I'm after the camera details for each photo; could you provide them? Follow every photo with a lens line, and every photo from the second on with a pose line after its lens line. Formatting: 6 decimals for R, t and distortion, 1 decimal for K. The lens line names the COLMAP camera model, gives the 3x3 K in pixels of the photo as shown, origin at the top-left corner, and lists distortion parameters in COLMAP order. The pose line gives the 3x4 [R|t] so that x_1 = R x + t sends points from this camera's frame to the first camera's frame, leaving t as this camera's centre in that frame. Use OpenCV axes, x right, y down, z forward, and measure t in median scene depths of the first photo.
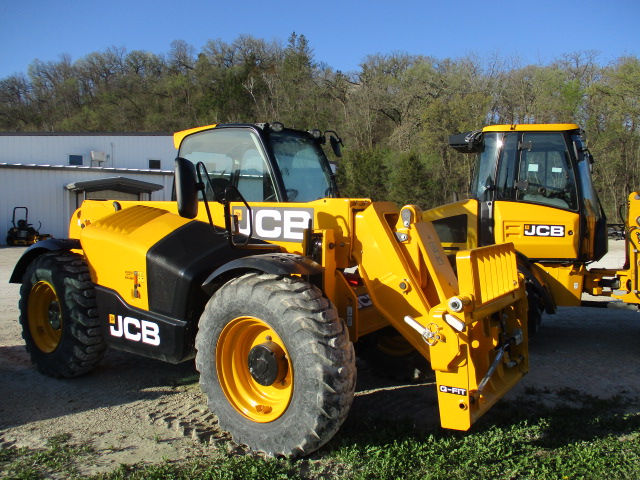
lens RADIAL K [[533.0, 0, 311.8], [0, 533.0, 235.6], [0, 0, 1]] dist [-0.029109, 0.002583]
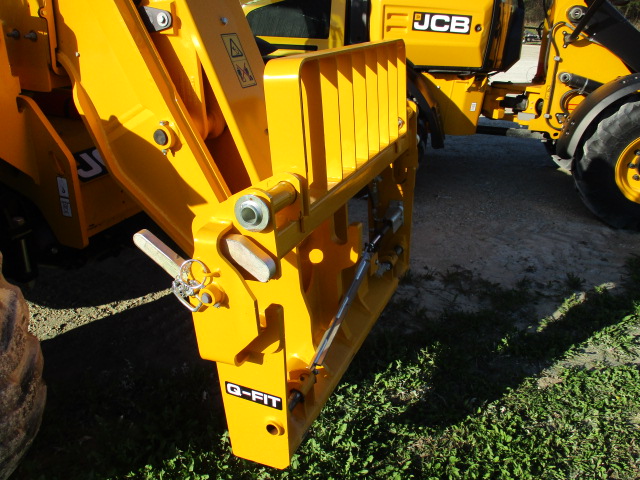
lens RADIAL K [[533.0, 0, 311.8], [0, 533.0, 235.6], [0, 0, 1]] dist [-0.029109, 0.002583]
pose [[0.973831, -0.054323, 0.220684, 0.148390], [-0.029316, 0.932877, 0.359000, 0.006982], [-0.225373, -0.356075, 0.906872, 0.424092]]
